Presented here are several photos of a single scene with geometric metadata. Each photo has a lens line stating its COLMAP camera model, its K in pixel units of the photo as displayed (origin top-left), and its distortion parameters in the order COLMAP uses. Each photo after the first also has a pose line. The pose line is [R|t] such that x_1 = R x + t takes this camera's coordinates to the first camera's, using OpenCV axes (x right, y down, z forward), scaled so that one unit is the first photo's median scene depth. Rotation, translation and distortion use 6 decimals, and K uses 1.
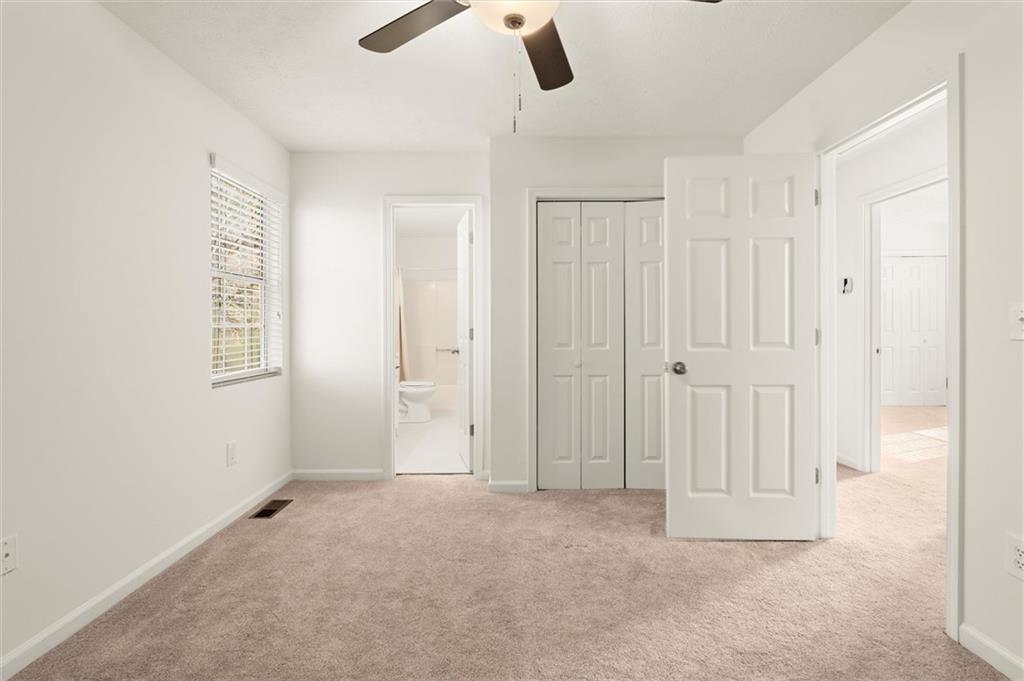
lens RADIAL K [[466.7, 0, 516.3], [0, 466.7, 330.1], [0, 0, 1]] dist [0.000035, -0.000480]
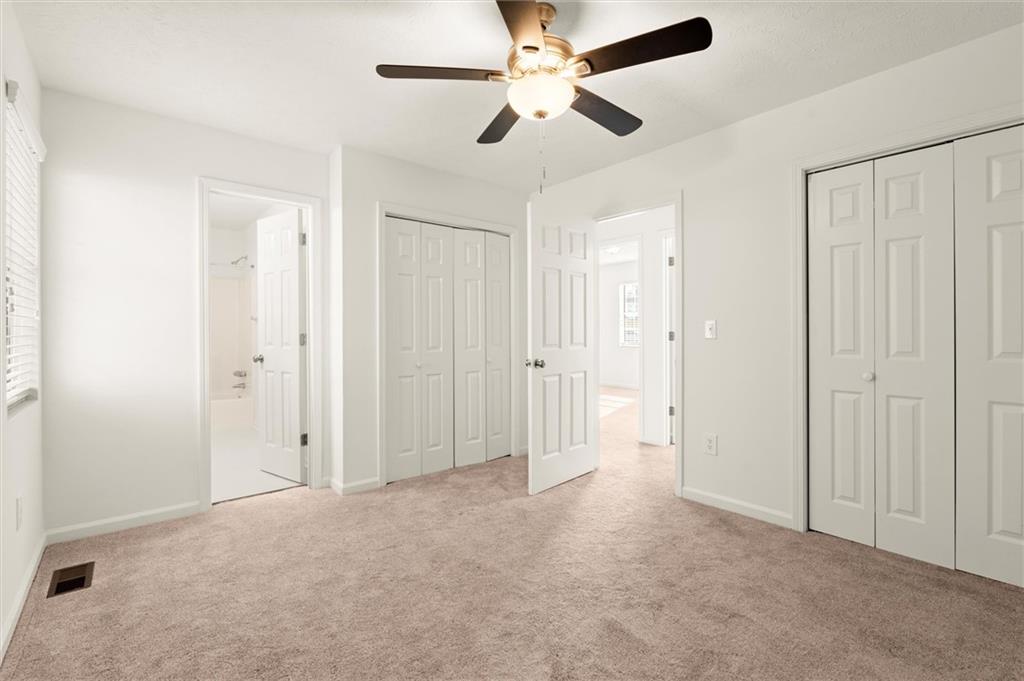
lens RADIAL K [[460.7, 0, 517.6], [0, 460.7, 337.3], [0, 0, 1]] dist [-0.000707, -0.000431]
pose [[0.765652, -0.005093, 0.643235, -0.439590], [0.003419, 0.999987, 0.003847, 0.001782], [-0.643246, -0.000747, 0.765659, -0.007955]]
